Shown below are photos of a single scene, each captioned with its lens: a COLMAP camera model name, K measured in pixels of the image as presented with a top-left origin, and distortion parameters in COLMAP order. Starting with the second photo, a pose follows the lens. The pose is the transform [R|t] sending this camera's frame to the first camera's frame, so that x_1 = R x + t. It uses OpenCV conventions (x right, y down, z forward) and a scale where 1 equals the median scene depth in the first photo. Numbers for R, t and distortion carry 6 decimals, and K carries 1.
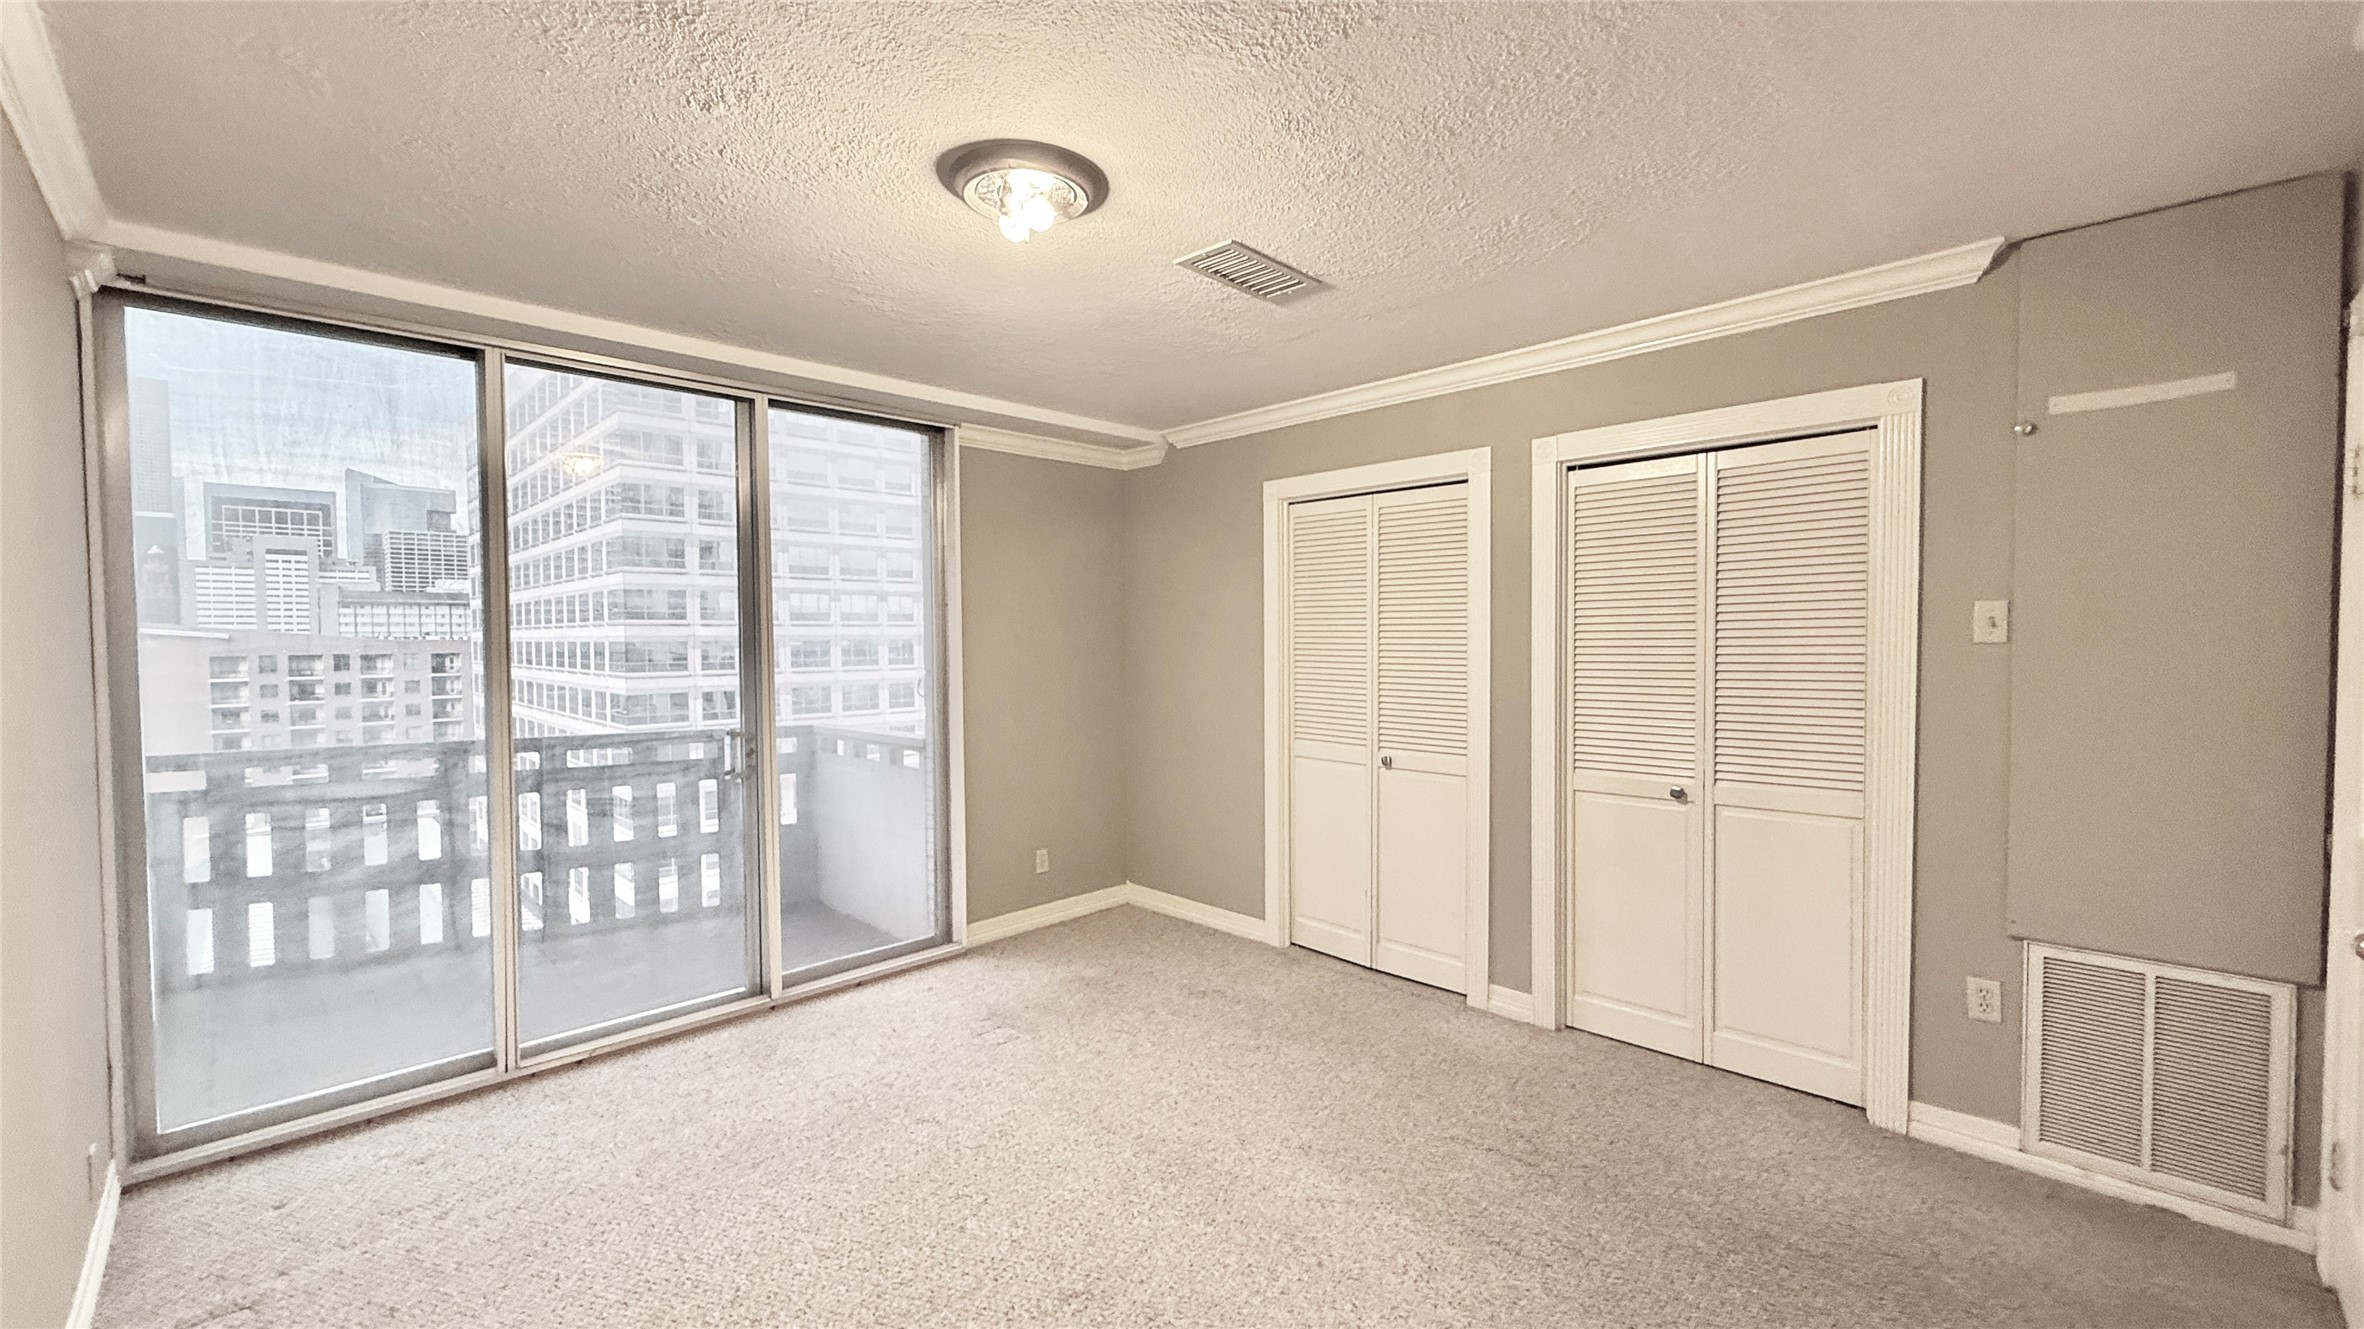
lens RADIAL K [[944.1, 0, 1175.5], [0, 944.1, 665.1], [0, 0, 1]] dist [0.000163, -0.000190]
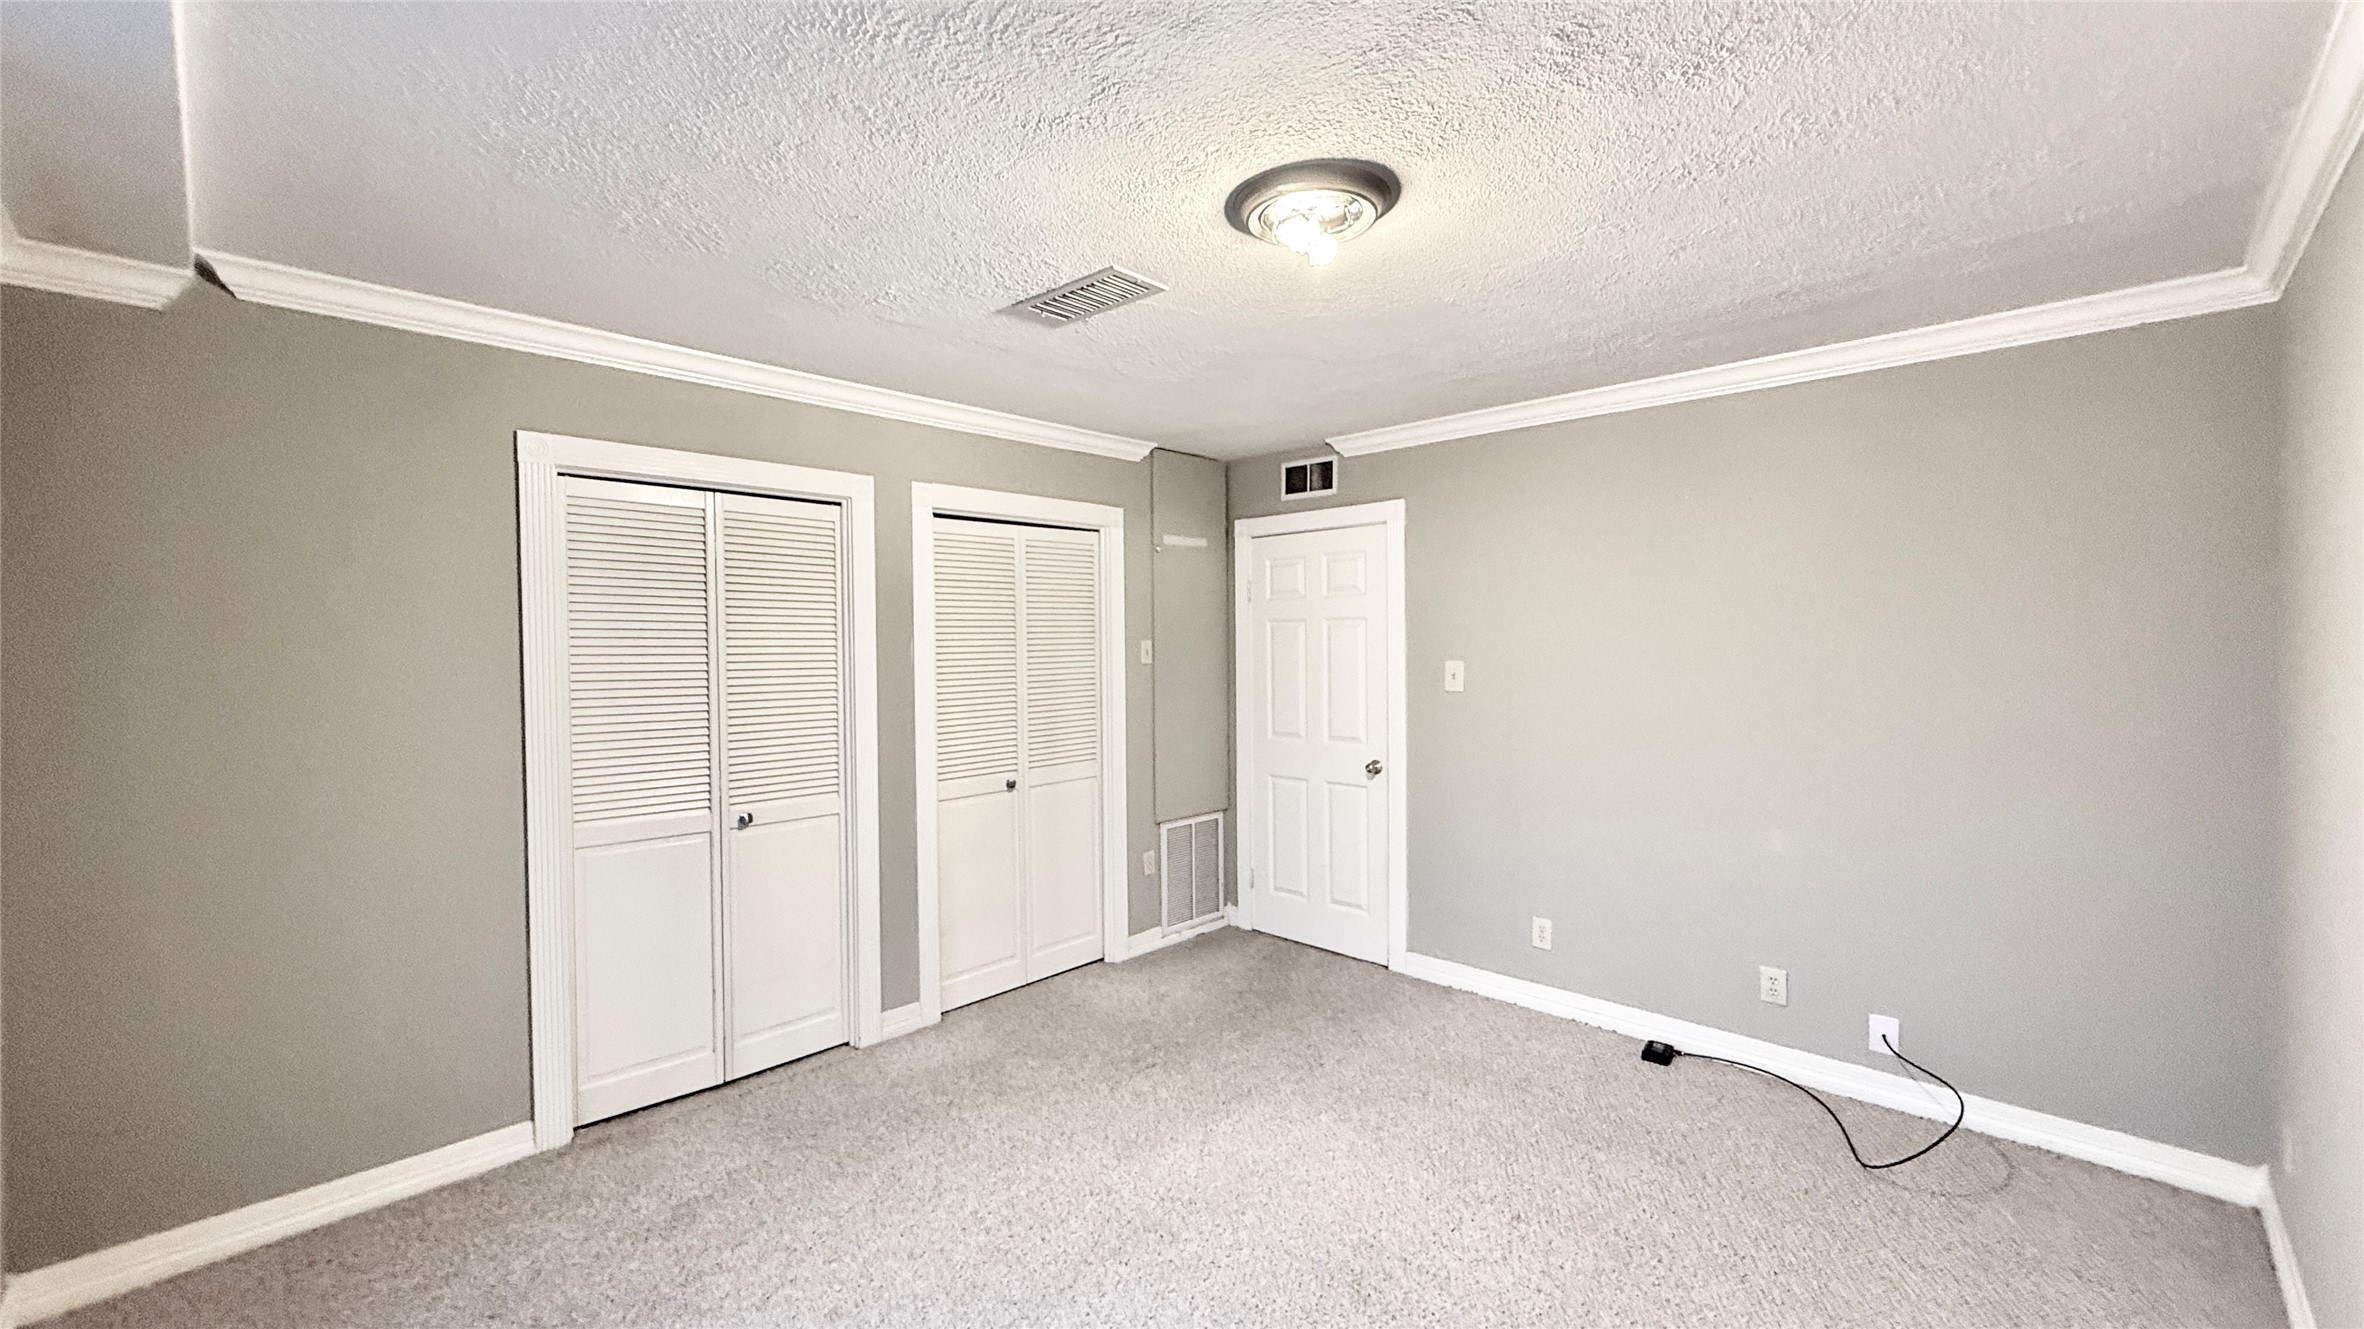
lens RADIAL K [[944.1, 0, 1175.5], [0, 944.1, 665.1], [0, 0, 1]] dist [0.000163, -0.000190]
pose [[-0.018630, -0.014986, 0.999714, -0.761891], [0.041243, 0.999025, 0.015744, -0.038457], [-0.998975, 0.041524, -0.017994, 0.792329]]
